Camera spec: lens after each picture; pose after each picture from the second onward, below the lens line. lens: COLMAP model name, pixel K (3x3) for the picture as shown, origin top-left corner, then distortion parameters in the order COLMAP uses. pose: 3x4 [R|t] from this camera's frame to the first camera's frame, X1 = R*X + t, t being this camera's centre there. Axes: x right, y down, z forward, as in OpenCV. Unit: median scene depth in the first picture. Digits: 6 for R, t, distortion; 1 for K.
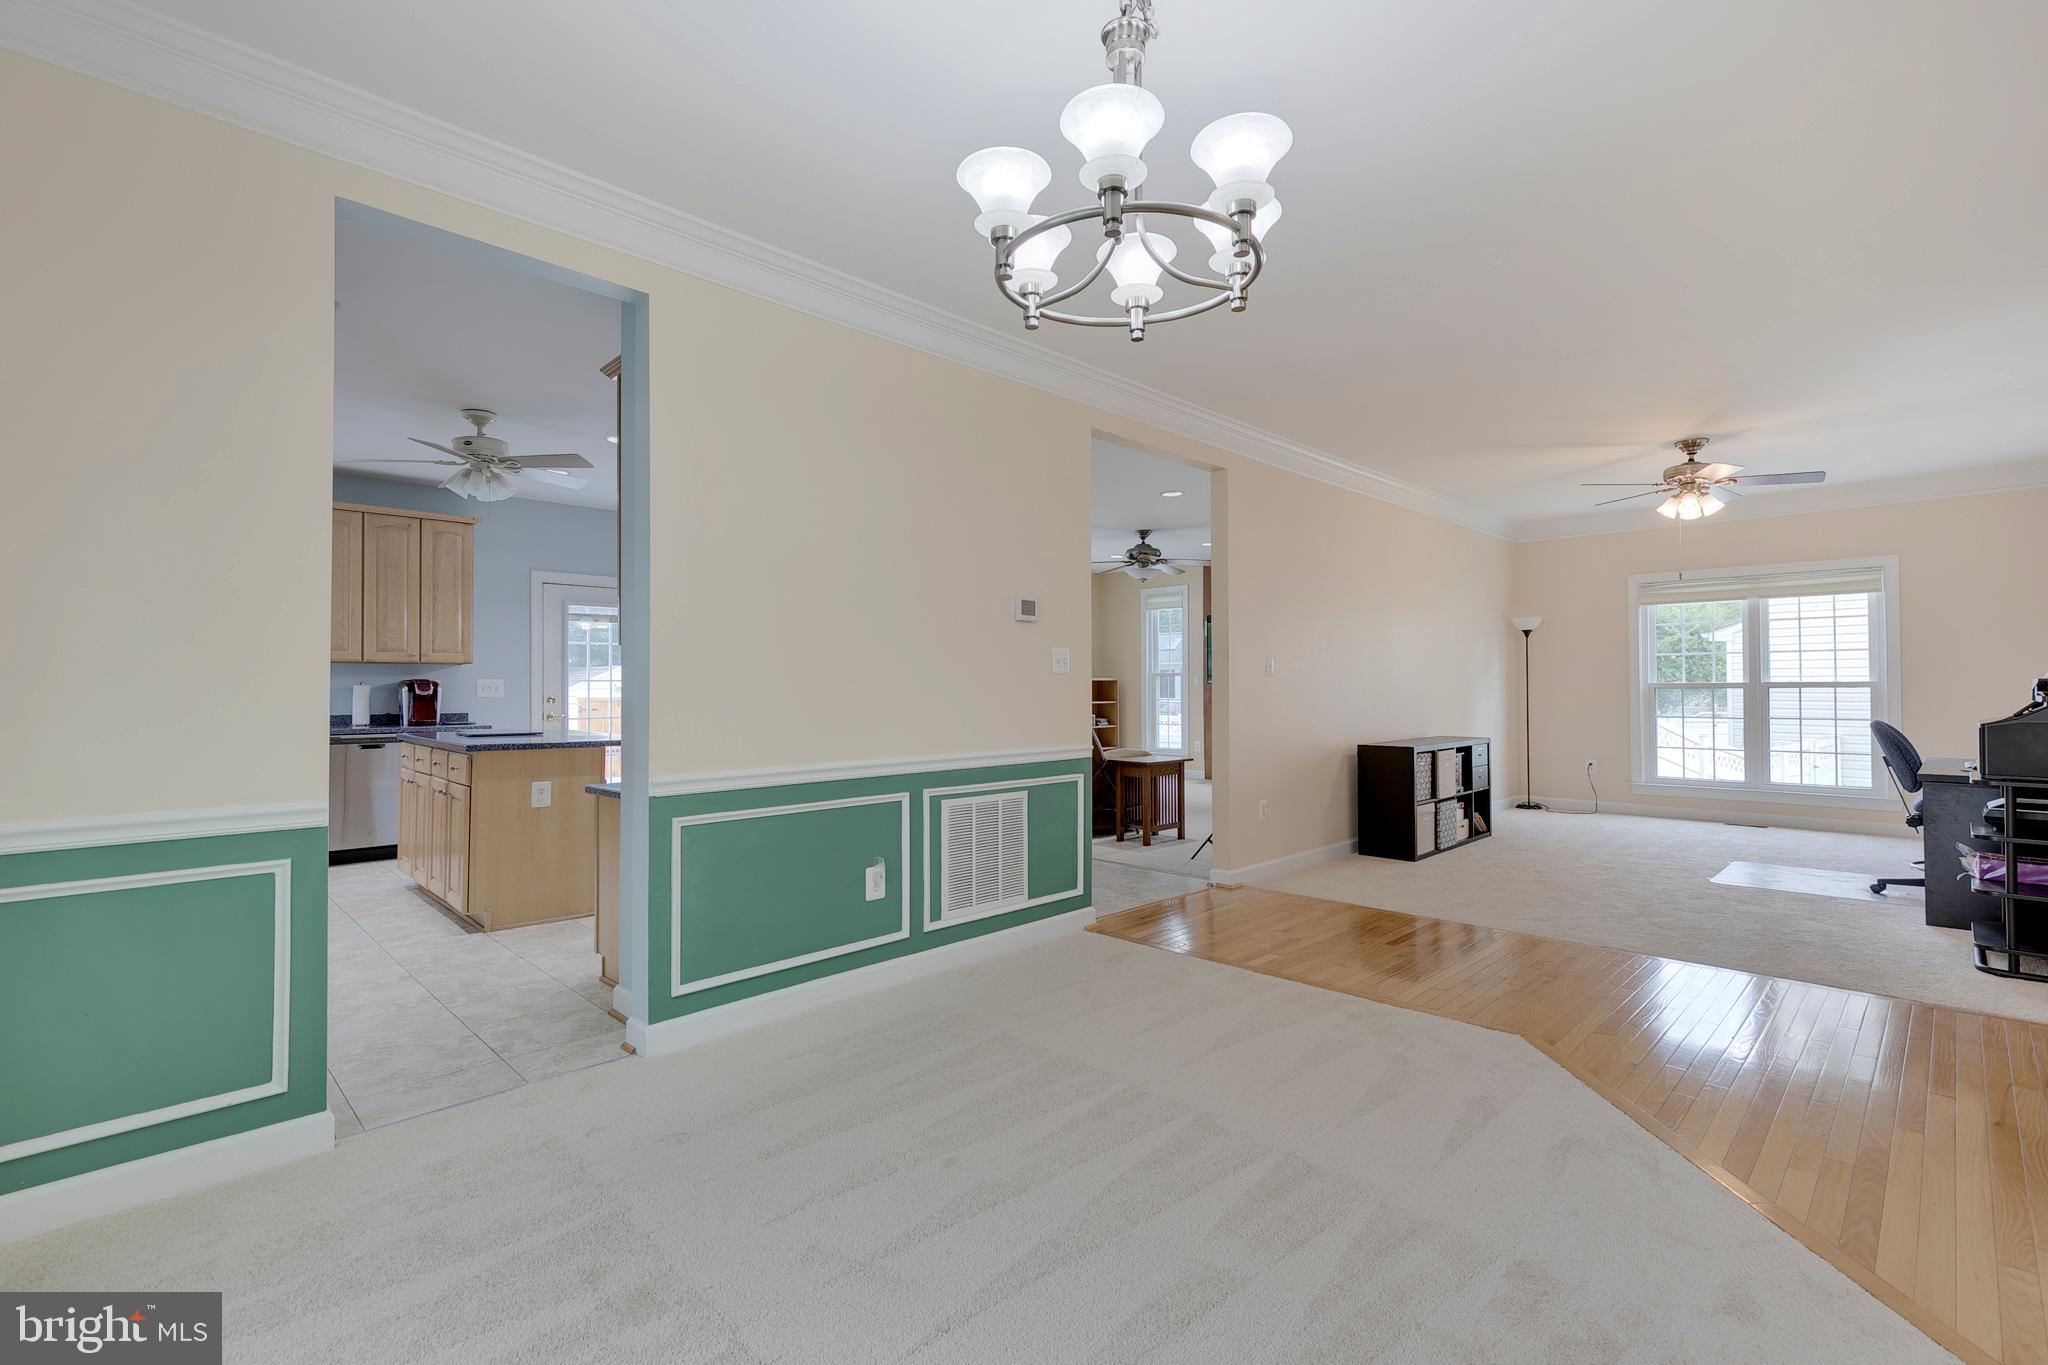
lens RADIAL K [[903.4, 0, 1032.0], [0, 903.4, 675.2], [0, 0, 1]] dist [0.000427, -0.000157]
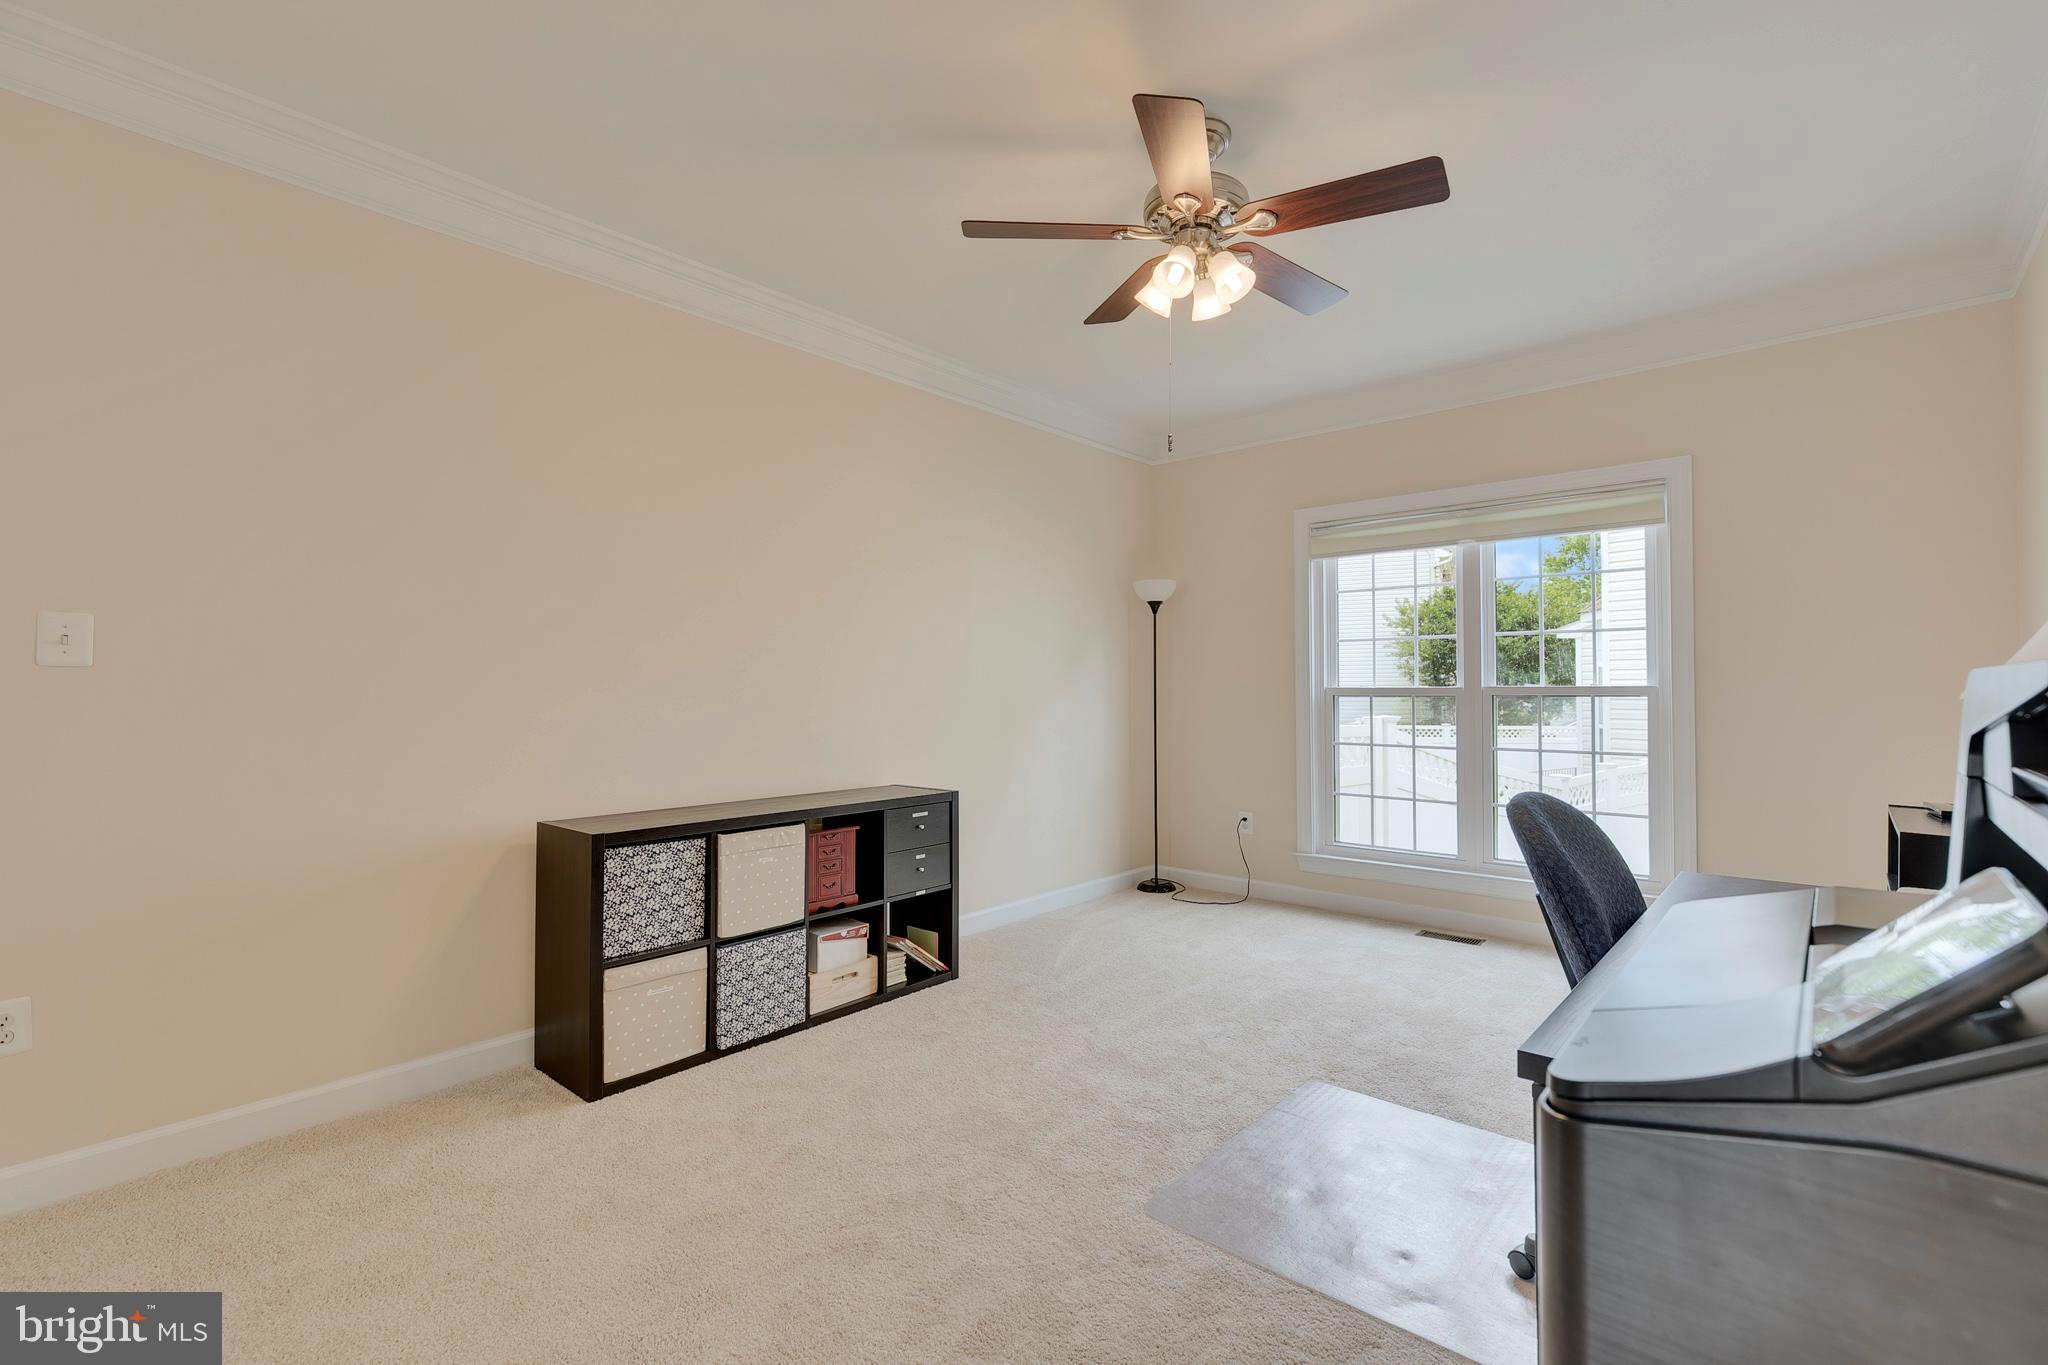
lens RADIAL K [[907.3, 0, 1037.9], [0, 907.3, 673.4], [0, 0, 1]] dist [0.002226, 0.000175]
pose [[0.997744, 0.003027, 0.067062, 0.500684], [-0.002695, 0.999984, -0.005048, 0.002992], [-0.067076, 0.004856, 0.997736, 0.453489]]
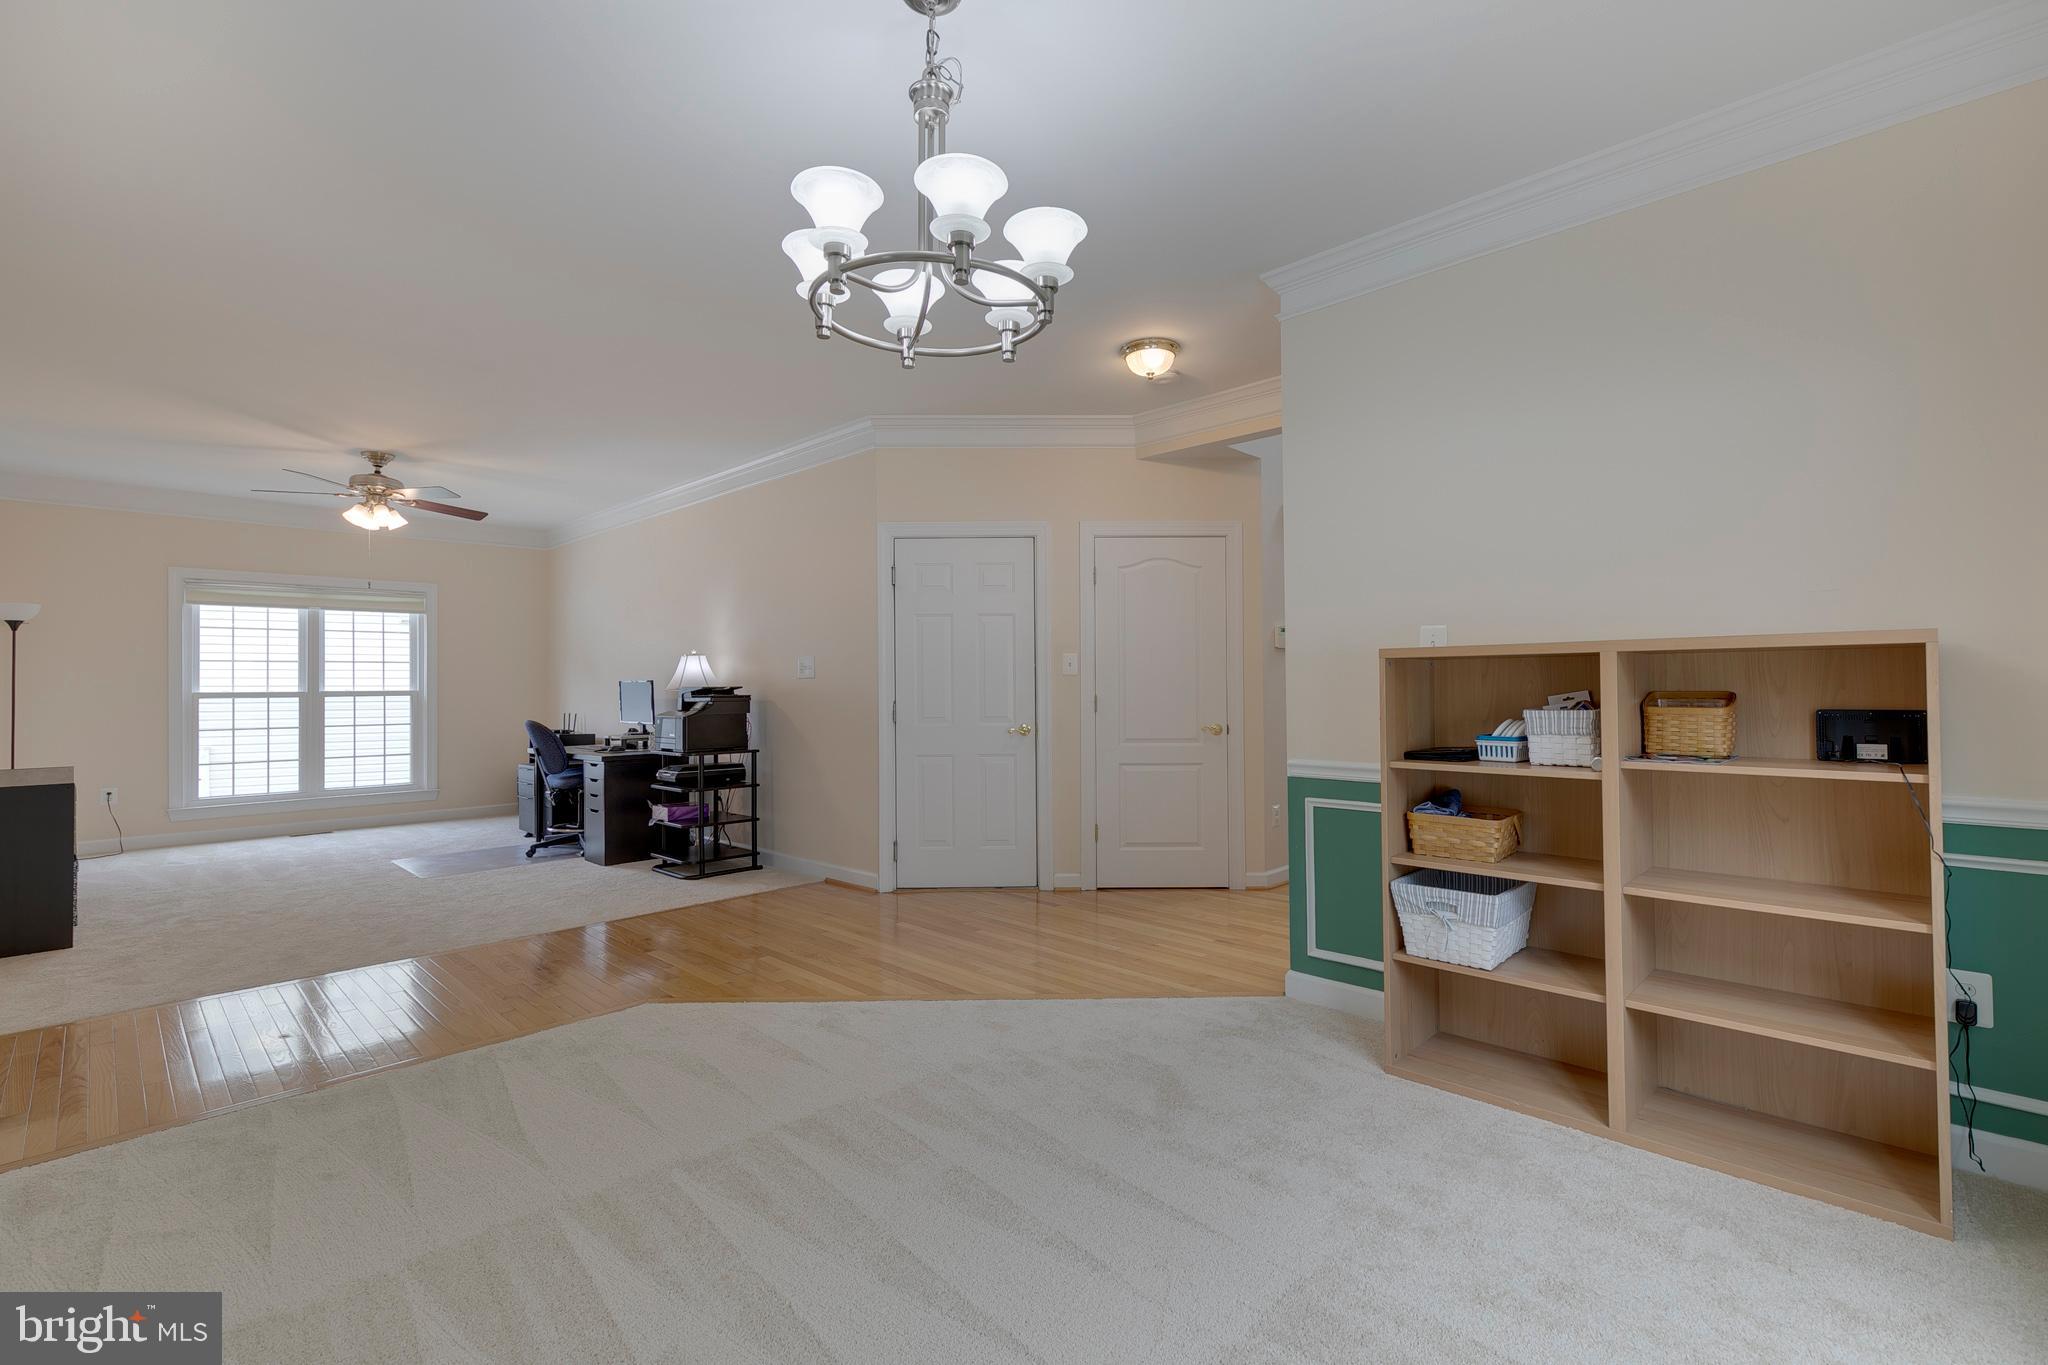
lens RADIAL K [[907.3, 0, 1037.9], [0, 907.3, 673.4], [0, 0, 1]] dist [0.002226, 0.000175]
pose [[-0.020108, 0.019179, 0.999614, -0.241584], [-0.003938, 0.999807, -0.019262, 0.004308], [-0.999790, -0.004324, -0.020028, 0.217458]]
